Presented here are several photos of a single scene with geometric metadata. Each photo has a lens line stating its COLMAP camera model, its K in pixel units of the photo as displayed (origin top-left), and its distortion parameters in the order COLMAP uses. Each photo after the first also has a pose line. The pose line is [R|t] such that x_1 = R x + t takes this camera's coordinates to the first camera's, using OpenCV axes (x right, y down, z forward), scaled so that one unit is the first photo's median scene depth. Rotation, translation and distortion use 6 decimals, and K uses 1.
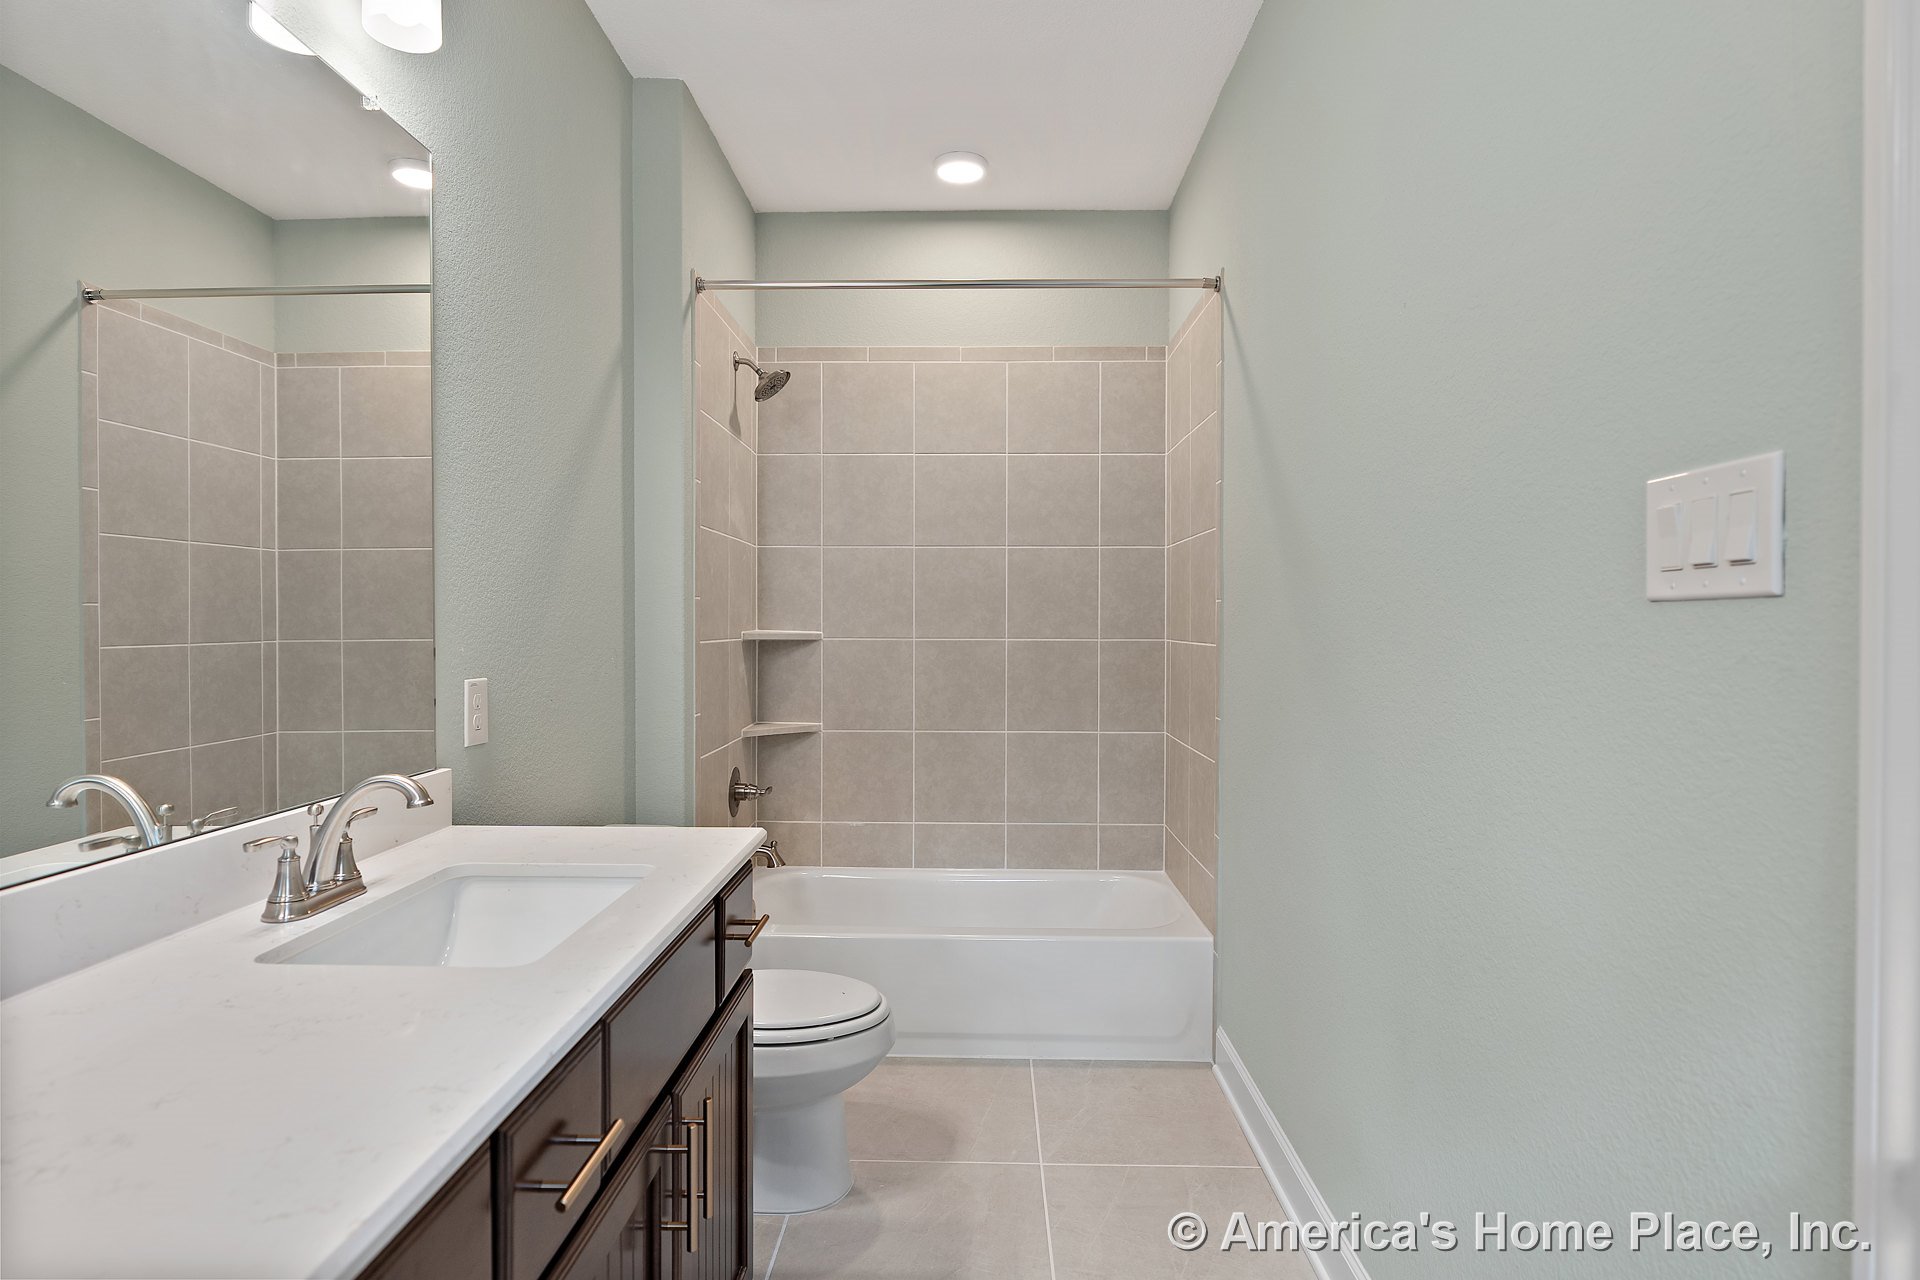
lens RADIAL K [[998.8, 0, 958.8], [0, 998.8, 632.7], [0, 0, 1]] dist [-0.004541, -0.000491]
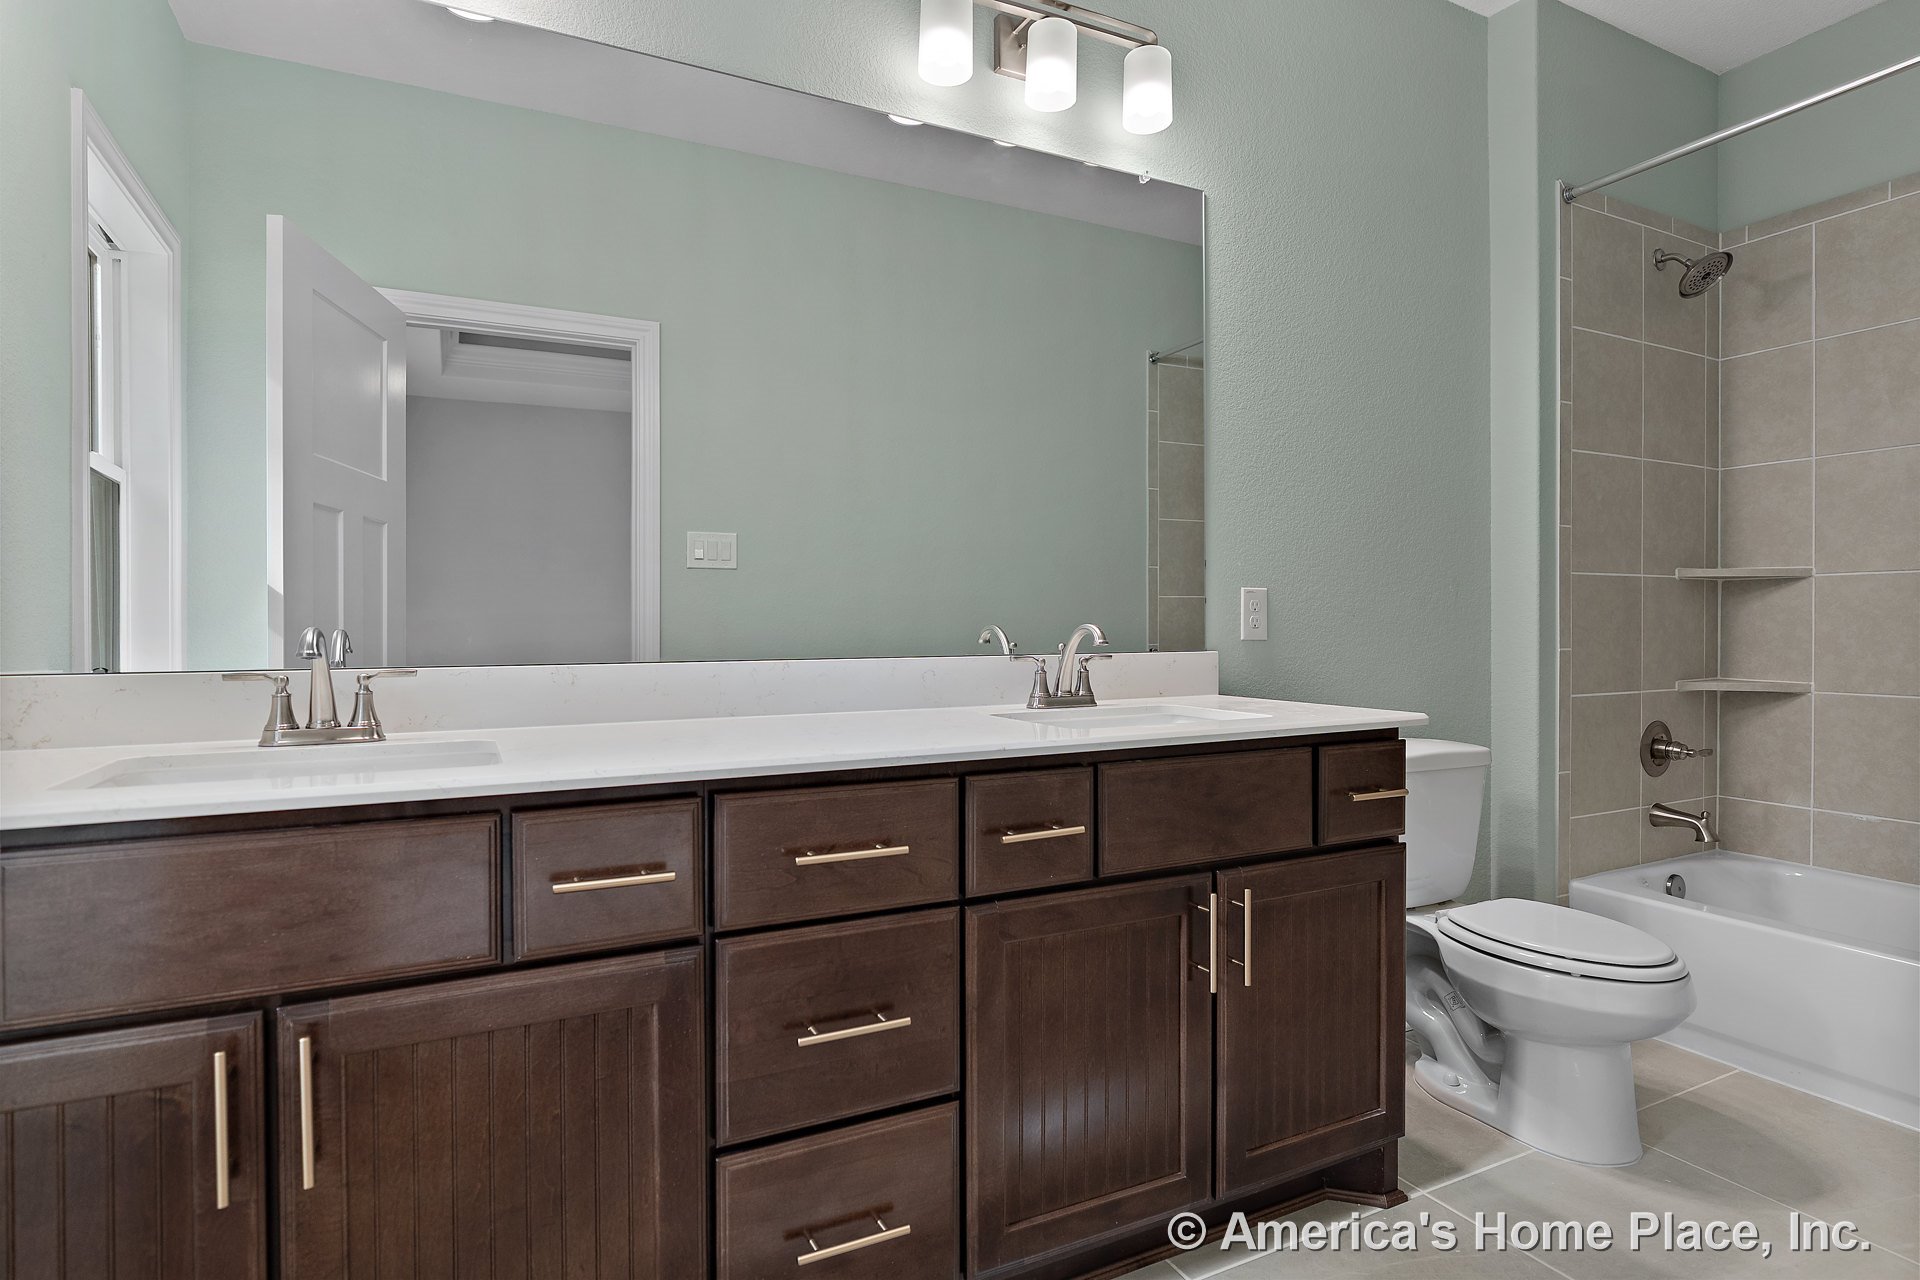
lens RADIAL K [[998.8, 0, 958.8], [0, 998.8, 632.7], [0, 0, 1]] dist [-0.004541, -0.000491]
pose [[0.461590, 0.002627, -0.887090, 0.315381], [-0.006479, 0.999979, -0.000410, 0.071506], [0.887070, 0.005937, 0.461597, 0.052831]]
